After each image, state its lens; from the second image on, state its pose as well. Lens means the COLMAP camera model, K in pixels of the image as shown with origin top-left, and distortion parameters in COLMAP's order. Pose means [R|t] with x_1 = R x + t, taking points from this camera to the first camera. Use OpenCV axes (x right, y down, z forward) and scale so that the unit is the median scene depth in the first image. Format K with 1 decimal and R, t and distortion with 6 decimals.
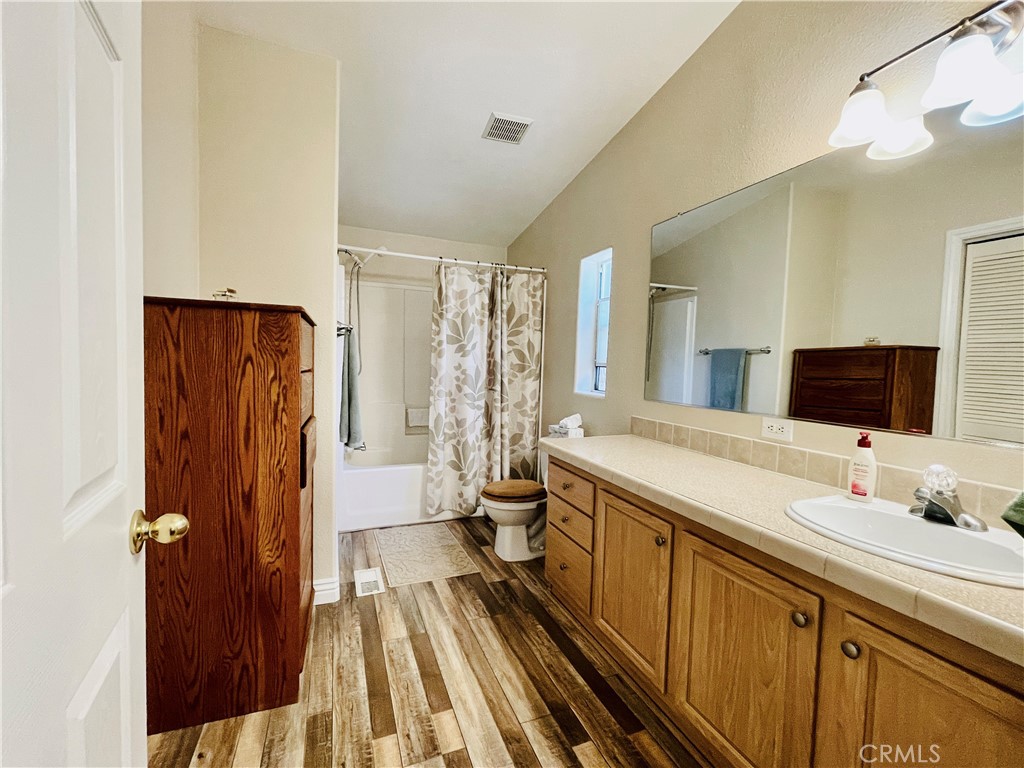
lens RADIAL K [[445.5, 0, 512.0], [0, 445.5, 384.0], [0, 0, 1]] dist [-0.000646, -0.000338]
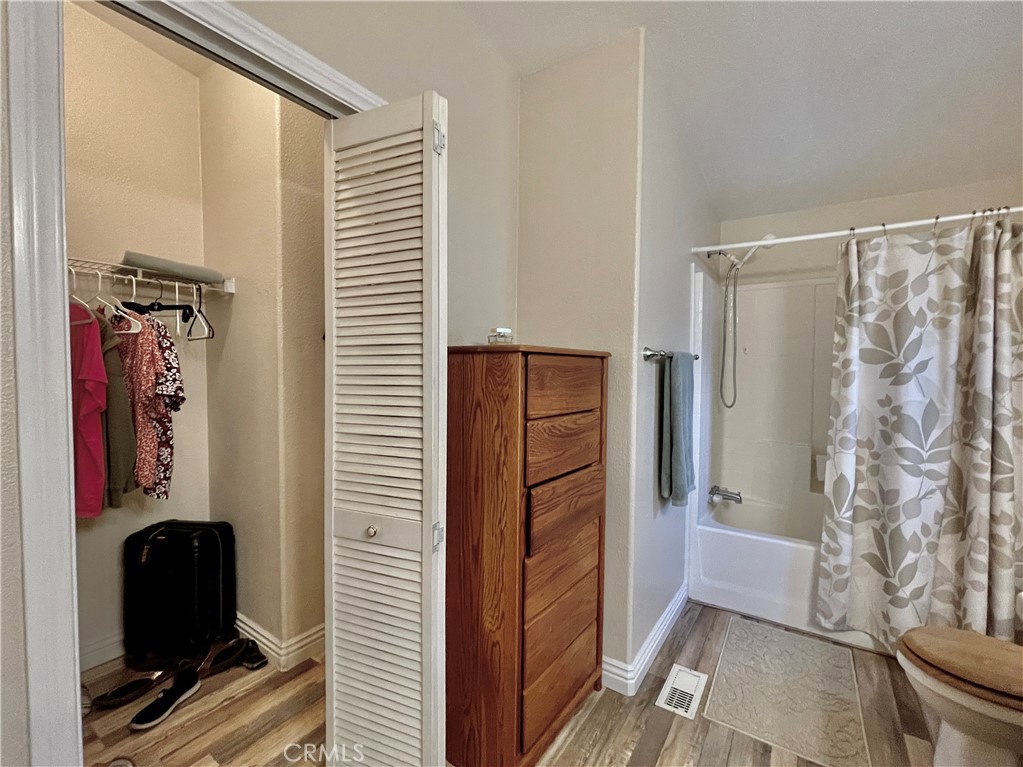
lens RADIAL K [[445.1, 0, 511.5], [0, 445.1, 383.5], [0, 0, 1]] dist [-0.000646, -0.000338]
pose [[0.541505, 0.009689, -0.840641, 0.110654], [-0.028078, 0.999584, -0.006565, -0.044888], [0.840228, 0.027158, 0.541552, 0.253070]]
